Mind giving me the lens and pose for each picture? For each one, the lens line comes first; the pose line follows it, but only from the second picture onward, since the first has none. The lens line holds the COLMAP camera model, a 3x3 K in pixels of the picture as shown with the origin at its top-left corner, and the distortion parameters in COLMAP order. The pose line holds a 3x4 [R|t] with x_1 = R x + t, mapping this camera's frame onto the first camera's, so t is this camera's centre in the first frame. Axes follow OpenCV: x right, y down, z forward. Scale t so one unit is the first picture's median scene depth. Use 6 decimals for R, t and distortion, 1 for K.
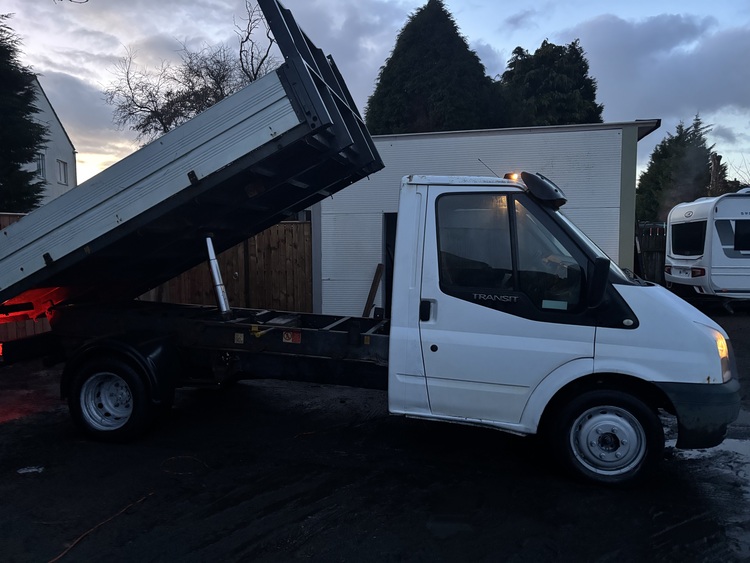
lens RADIAL K [[552.9, 0, 375.0], [0, 552.9, 281.5], [0, 0, 1]] dist [0.066091, -0.079980]
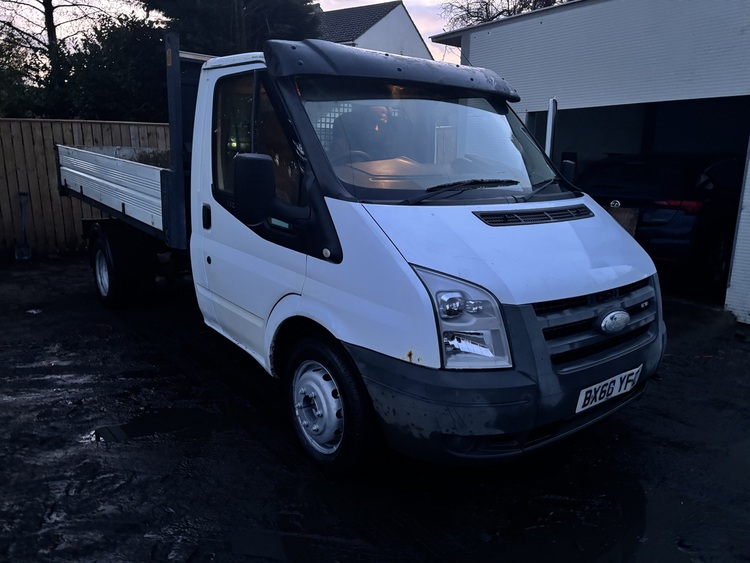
lens RADIAL K [[551.7, 0, 375.0], [0, 551.7, 281.5], [0, 0, 1]] dist [0.046860, -0.060814]
pose [[0.780821, 0.144359, -0.607848, 0.841160], [-0.051311, 0.984469, 0.167892, -0.009625], [0.622645, -0.099904, 0.776101, 0.451638]]
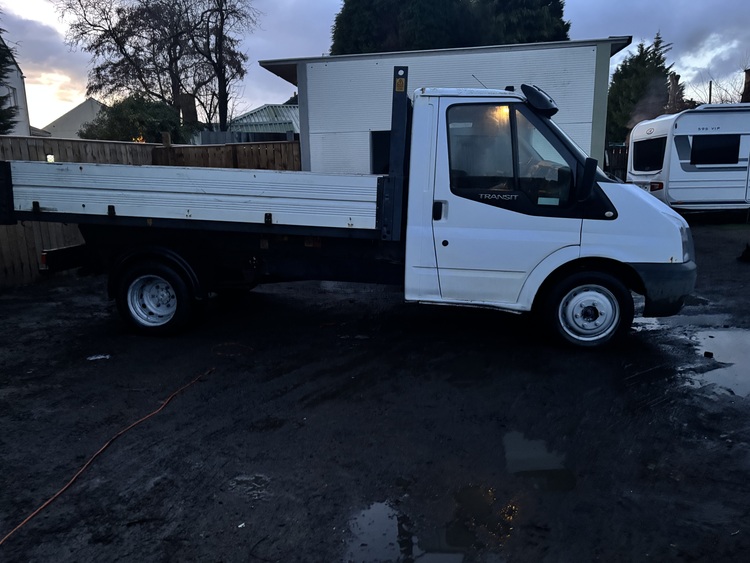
lens RADIAL K [[551.7, 0, 375.0], [0, 551.7, 281.5], [0, 0, 1]] dist [0.046860, -0.060814]
pose [[0.997580, -0.031085, 0.062190, -0.111229], [0.022807, 0.991297, 0.129656, 0.045941], [-0.065679, -0.127924, 0.989607, -0.141891]]
